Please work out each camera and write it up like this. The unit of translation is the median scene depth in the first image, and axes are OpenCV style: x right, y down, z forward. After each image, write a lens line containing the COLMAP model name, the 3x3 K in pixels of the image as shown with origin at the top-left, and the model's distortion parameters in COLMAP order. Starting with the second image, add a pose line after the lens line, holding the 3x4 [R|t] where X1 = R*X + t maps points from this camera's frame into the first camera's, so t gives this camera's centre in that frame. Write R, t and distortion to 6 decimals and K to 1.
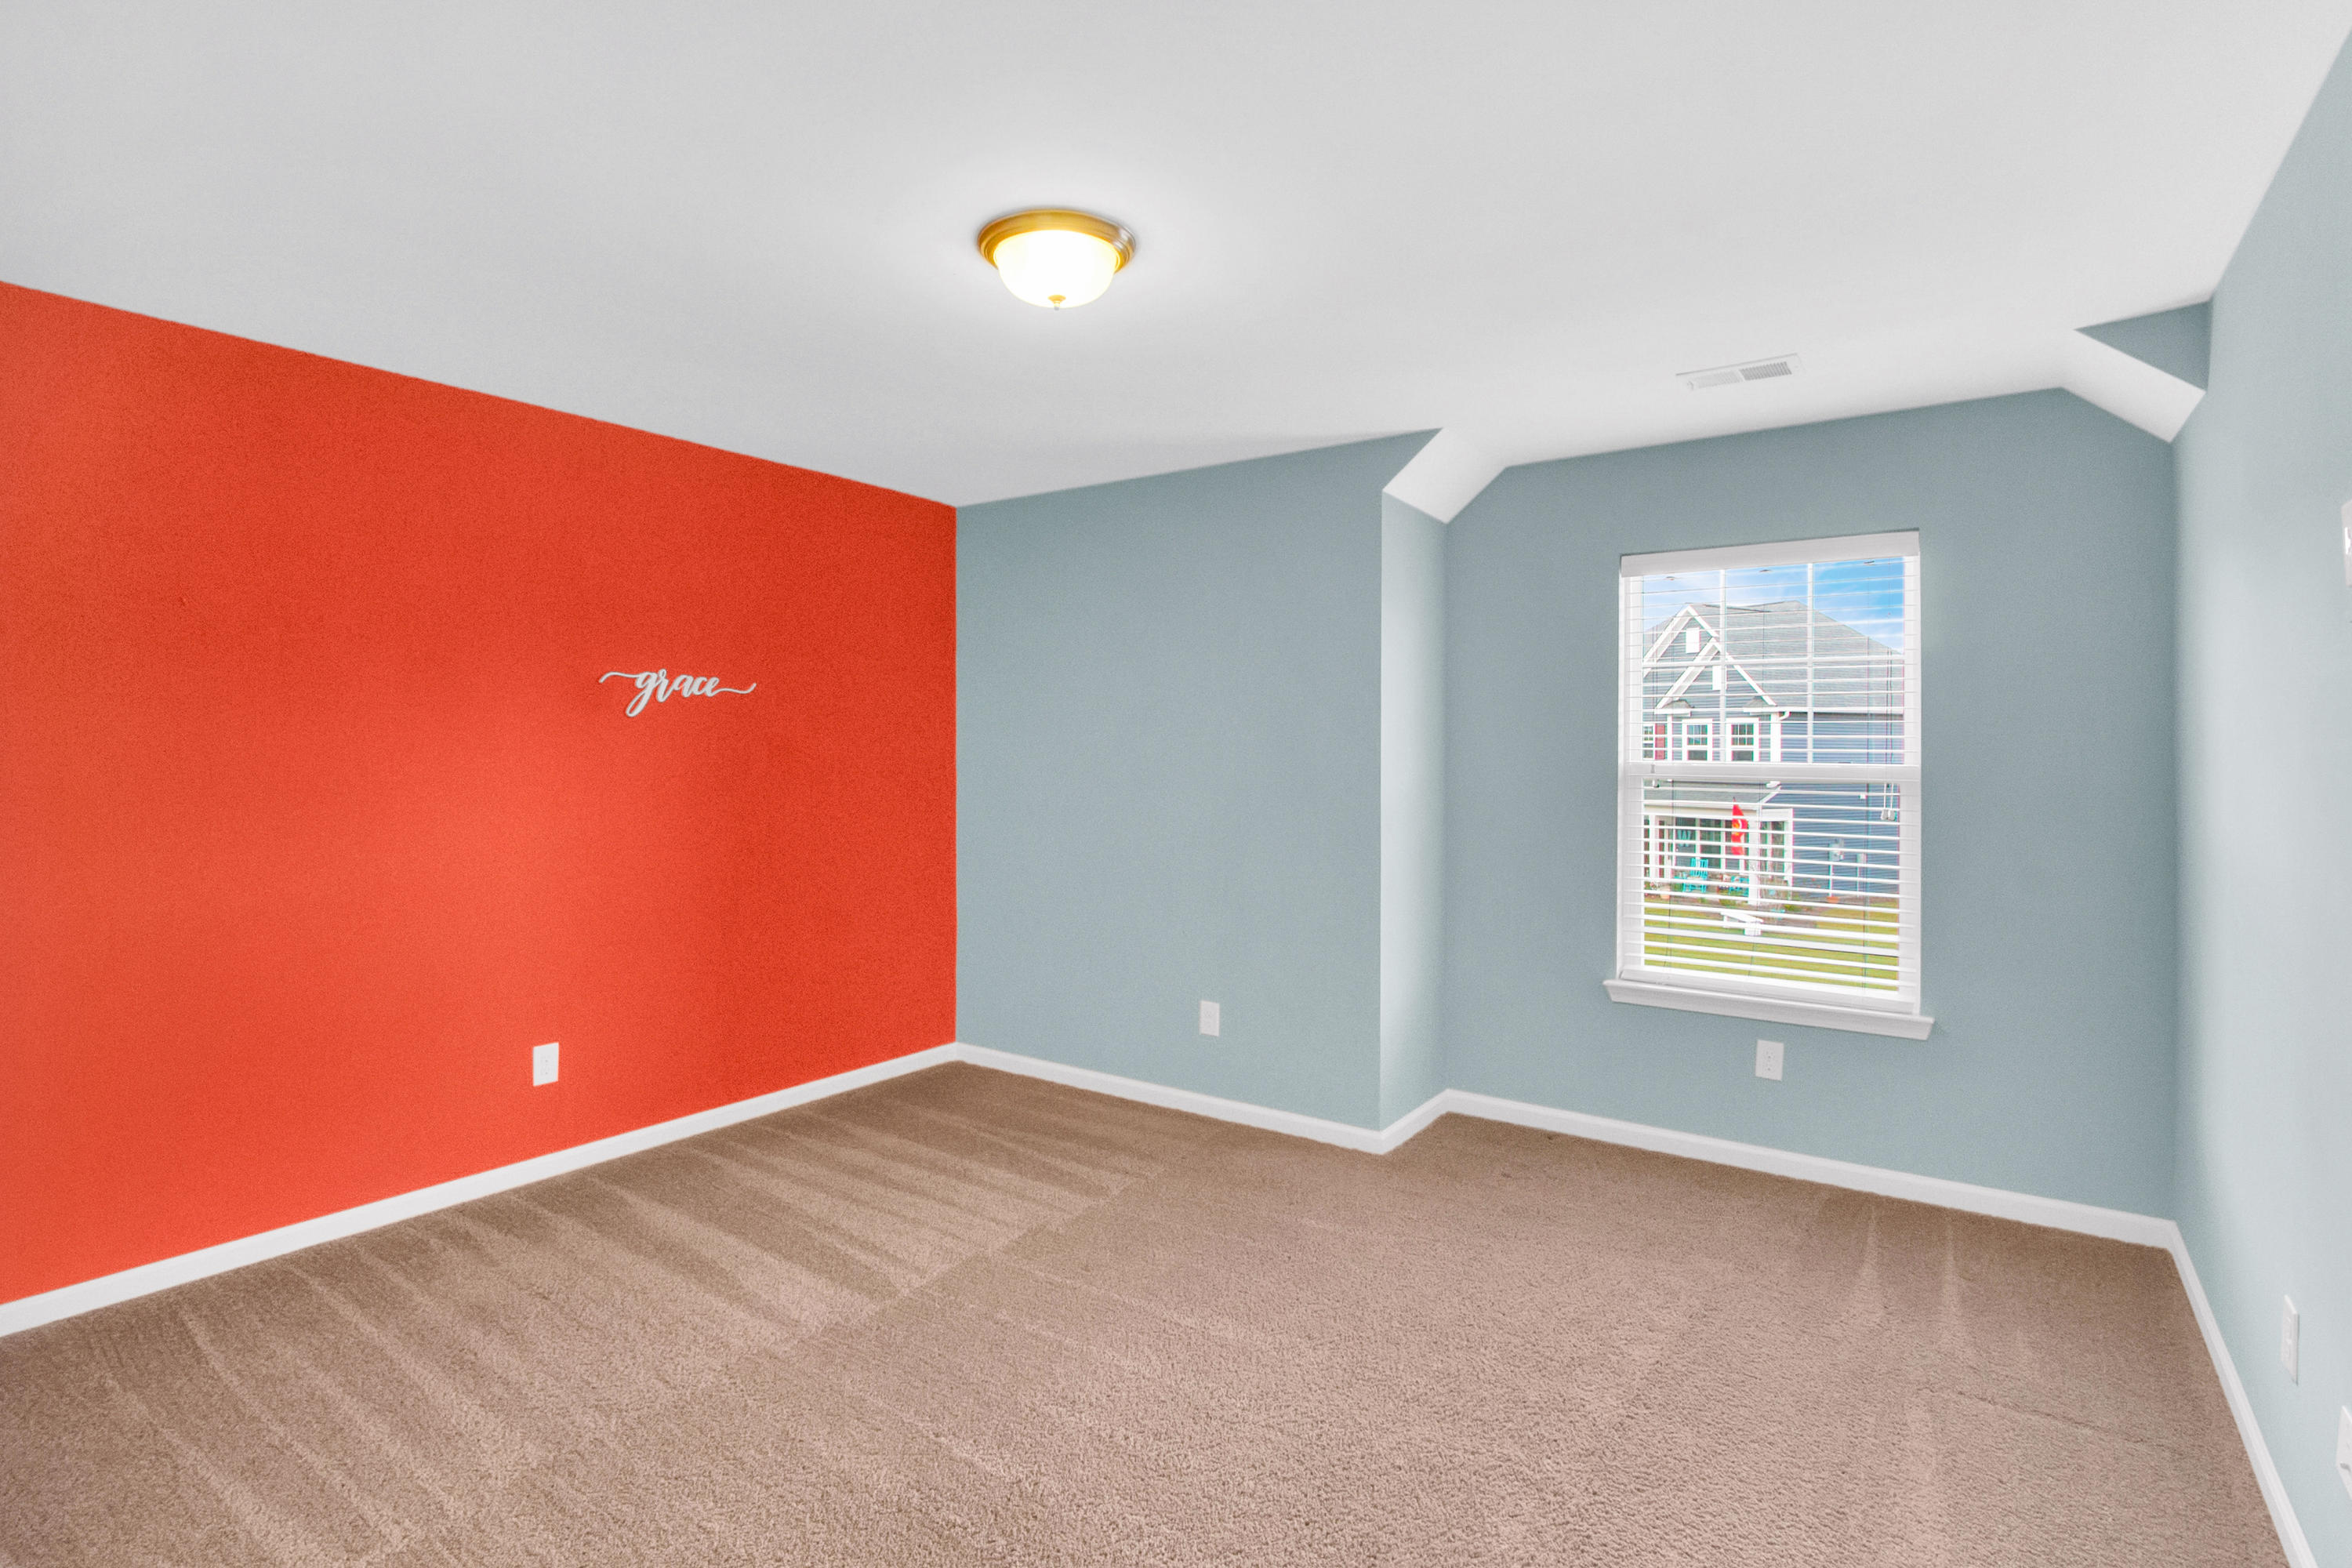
lens RADIAL K [[1144.8, 0, 1174.8], [0, 1144.8, 741.4], [0, 0, 1]] dist [0.000542, 0.000186]
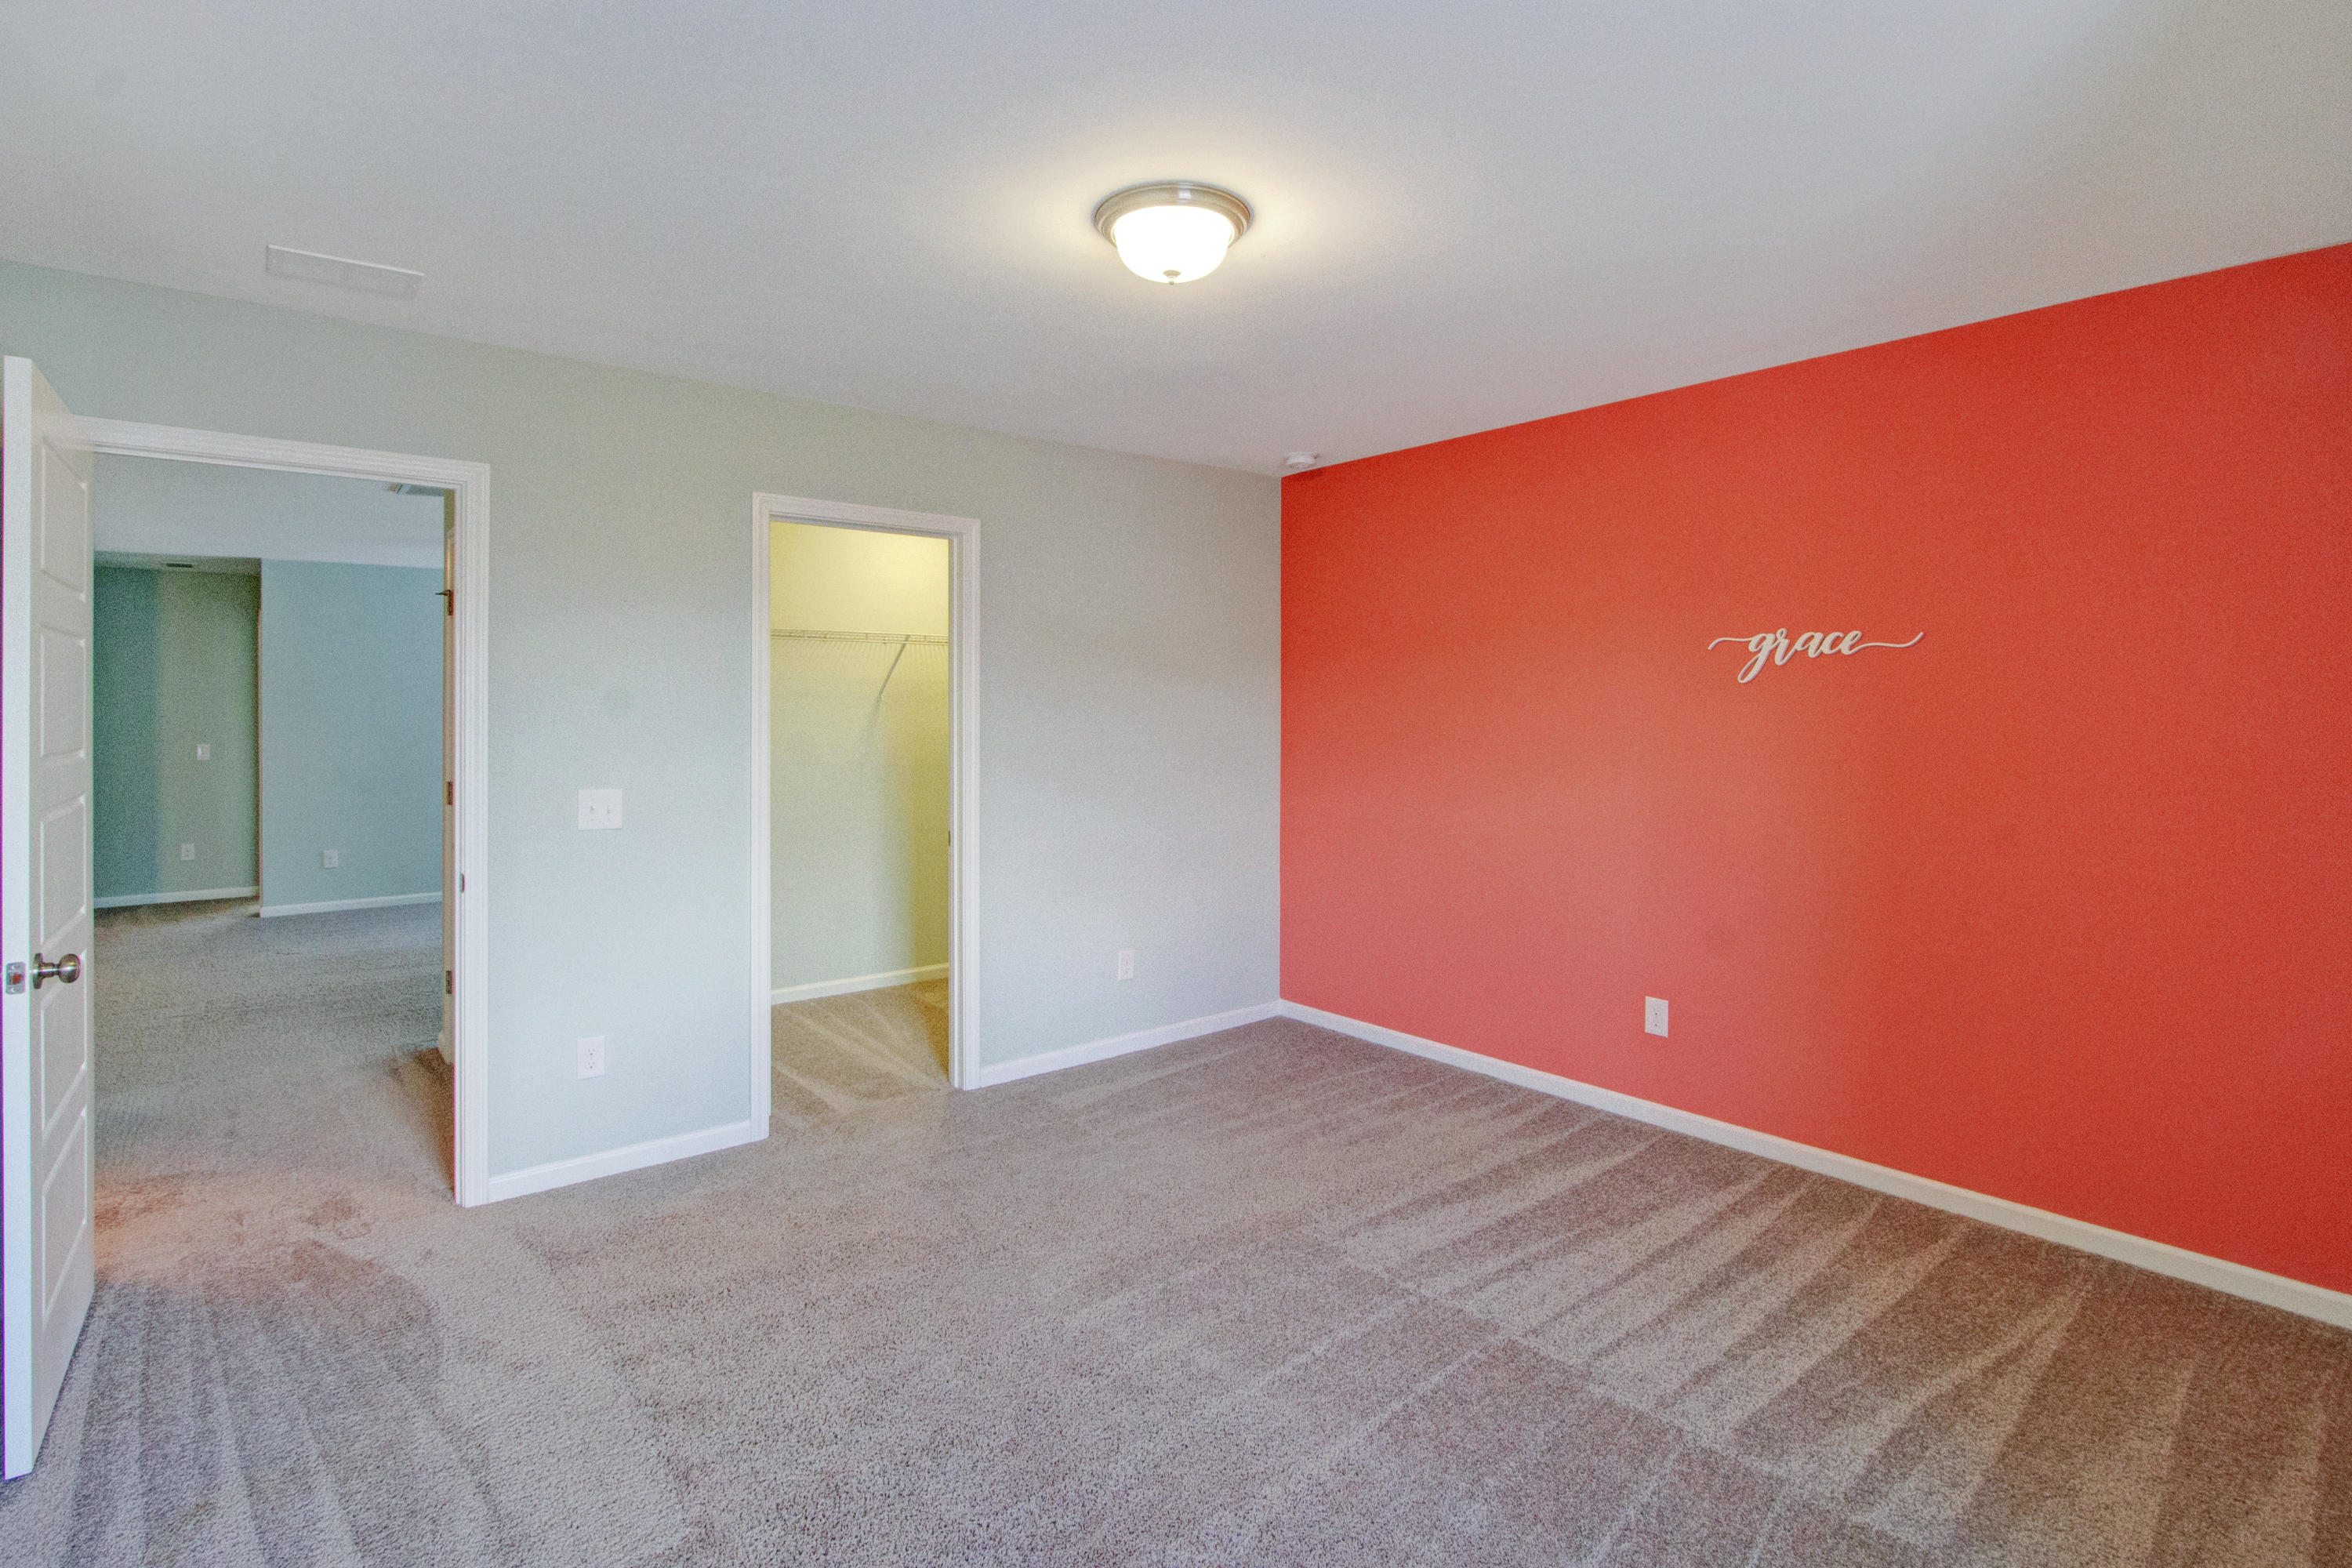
lens RADIAL K [[1170.8, 0, 1174.3], [0, 1170.8, 716.5], [0, 0, 1]] dist [0.000120, 0.000011]
pose [[-0.259050, 0.001682, -0.965863, 0.561760], [0.001443, 0.999998, 0.001354, 0.003707], [0.965863, -0.001043, -0.259052, 0.789661]]
